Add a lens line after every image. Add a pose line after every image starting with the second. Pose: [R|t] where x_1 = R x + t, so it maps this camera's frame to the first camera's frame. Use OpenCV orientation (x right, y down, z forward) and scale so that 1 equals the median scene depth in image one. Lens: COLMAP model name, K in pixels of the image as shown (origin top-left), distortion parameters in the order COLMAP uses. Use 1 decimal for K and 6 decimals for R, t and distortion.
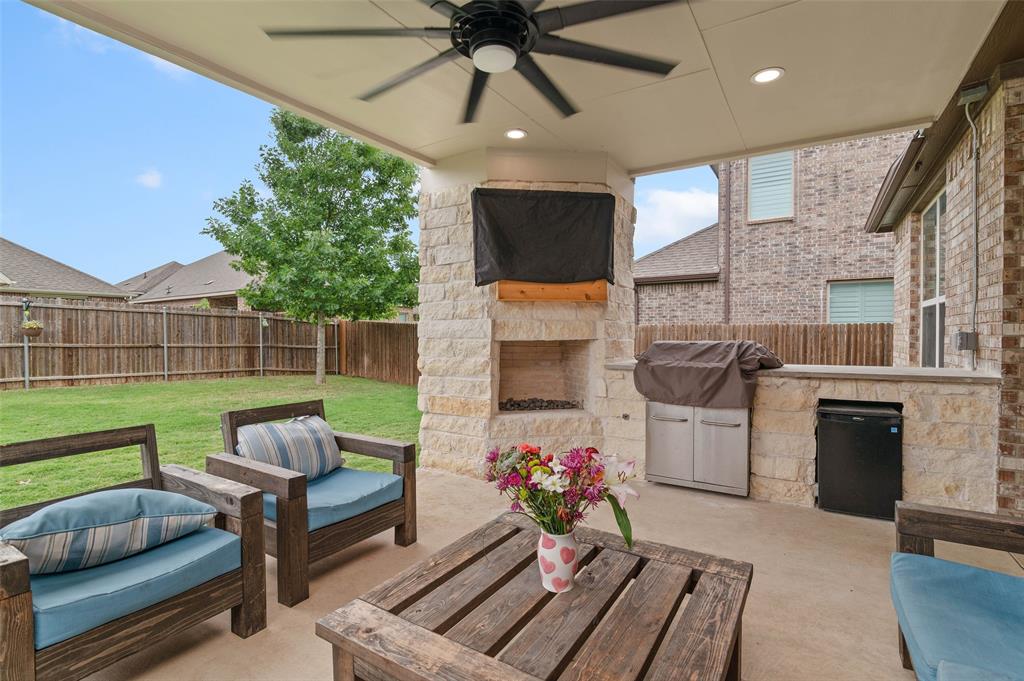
lens RADIAL K [[475.7, 0, 509.7], [0, 475.7, 339.9], [0, 0, 1]] dist [0.002932, -0.000372]
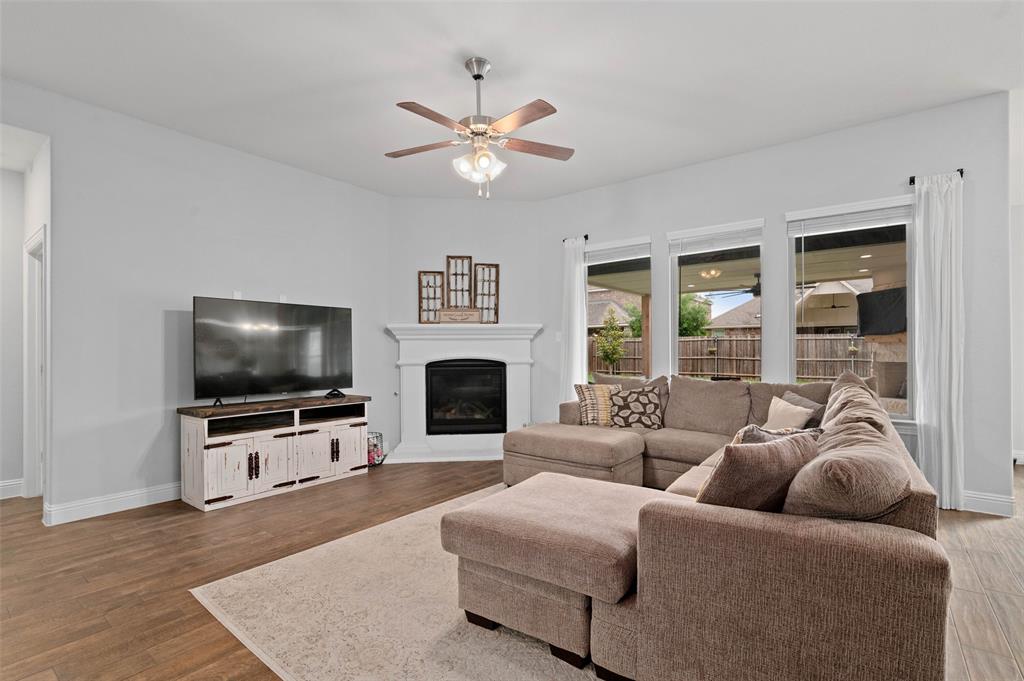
lens RADIAL K [[475.7, 0, 512.7], [0, 475.7, 349.2], [0, 0, 1]] dist [0.002932, -0.000372]
pose [[-0.072188, -0.003514, -0.997385, 2.151981], [-0.007014, 0.999971, -0.003016, -0.034809], [0.997366, 0.006778, -0.072210, -0.438898]]
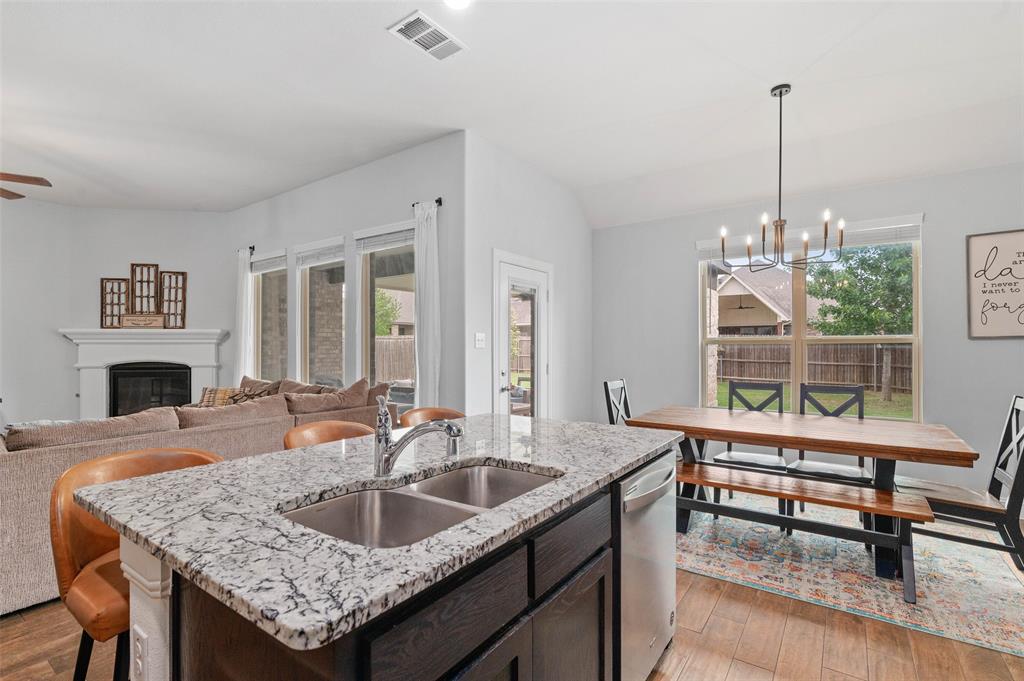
lens RADIAL K [[475.7, 0, 505.5], [0, 475.7, 343.9], [0, 0, 1]] dist [0.002932, -0.000372]
pose [[-0.050257, -0.005929, -0.998719, 2.179918], [-0.014056, 0.999888, -0.005228, -0.073826], [0.998637, 0.013776, -0.050335, 0.501083]]
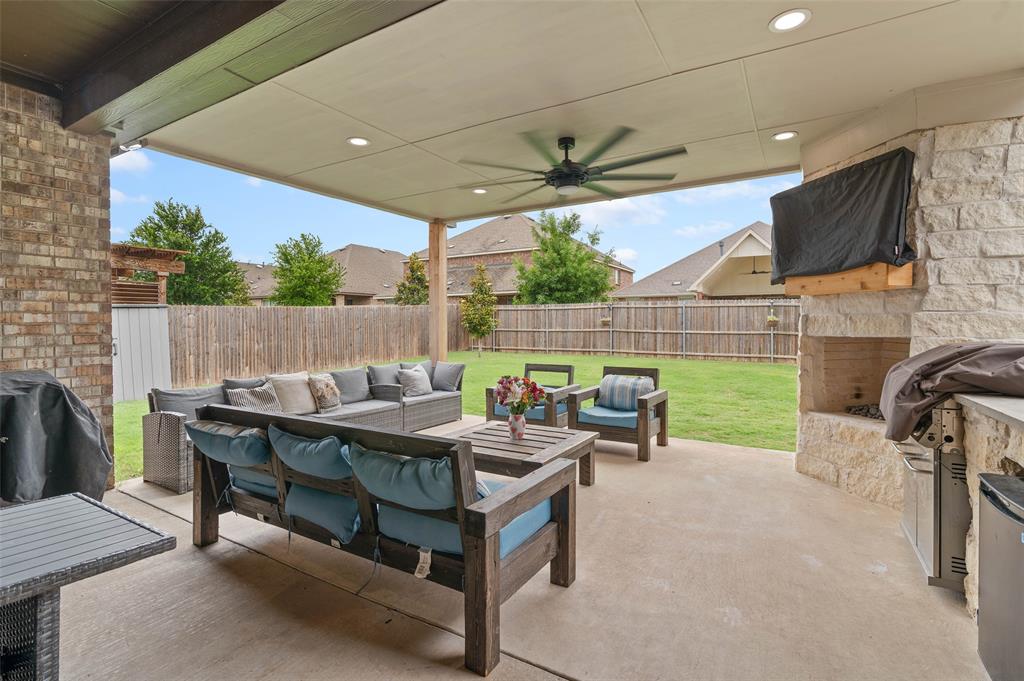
lens RADIAL K [[475.7, 0, 511.9], [0, 475.7, 332.3], [0, 0, 1]] dist [0.002932, -0.000372]
pose [[0.040370, 0.016929, -0.999041, 0.929949], [-0.009270, 0.999820, 0.016568, -0.016633], [0.999142, 0.008592, 0.040520, 0.337434]]
